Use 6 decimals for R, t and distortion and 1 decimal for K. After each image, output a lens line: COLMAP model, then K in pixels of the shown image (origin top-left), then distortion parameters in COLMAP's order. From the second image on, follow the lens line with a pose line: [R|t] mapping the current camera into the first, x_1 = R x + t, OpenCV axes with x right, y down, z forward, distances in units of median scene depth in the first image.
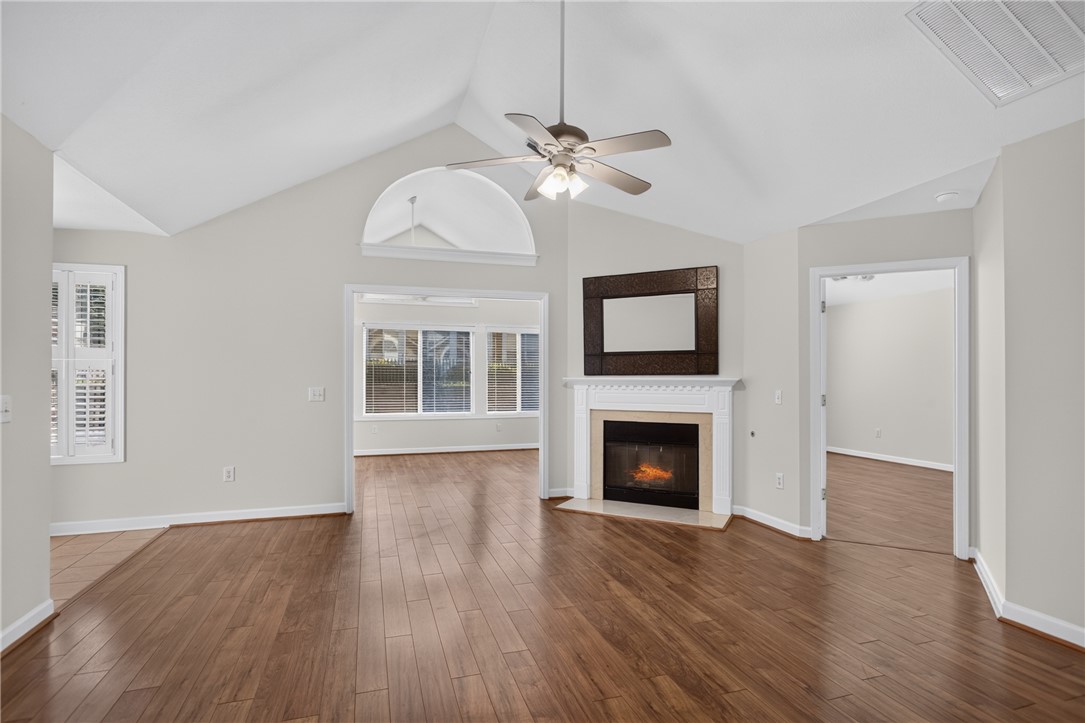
lens RADIAL K [[545.3, 0, 536.4], [0, 545.3, 369.8], [0, 0, 1]] dist [-0.006980, 0.002220]
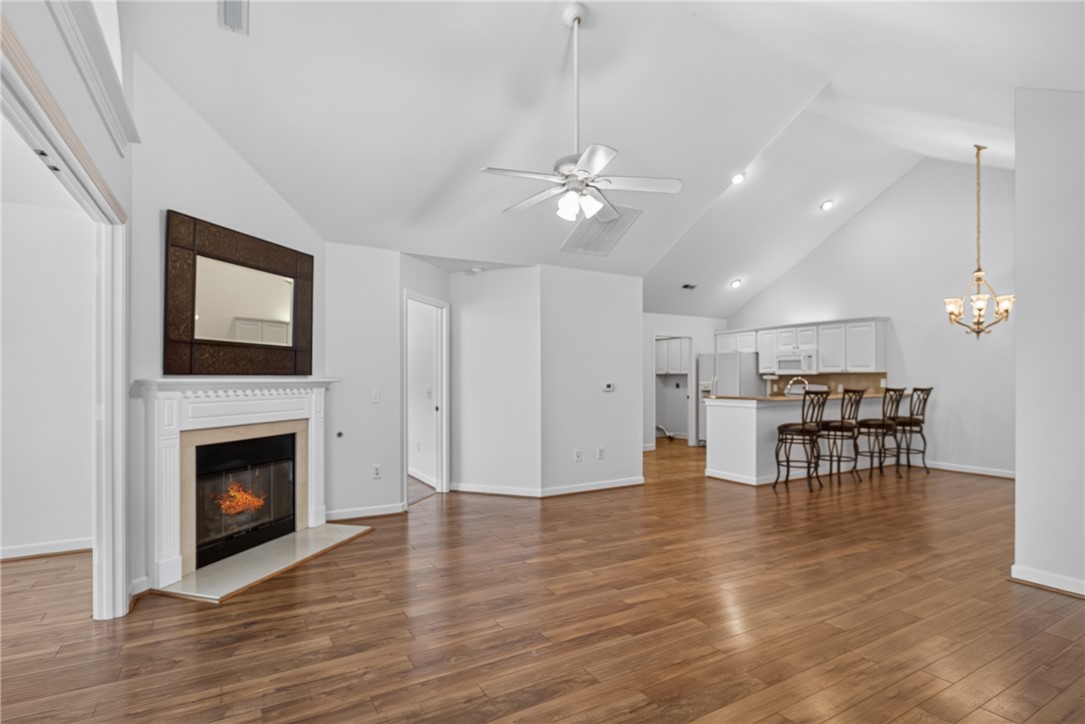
lens RADIAL K [[545.3, 0, 556.6], [0, 545.3, 378.1], [0, 0, 1]] dist [-0.006980, 0.002220]
pose [[-0.237620, -0.002764, 0.971354, -0.641252], [-0.015010, 0.999887, -0.000827, 0.008049], [-0.971242, -0.014776, -0.237635, 0.807167]]
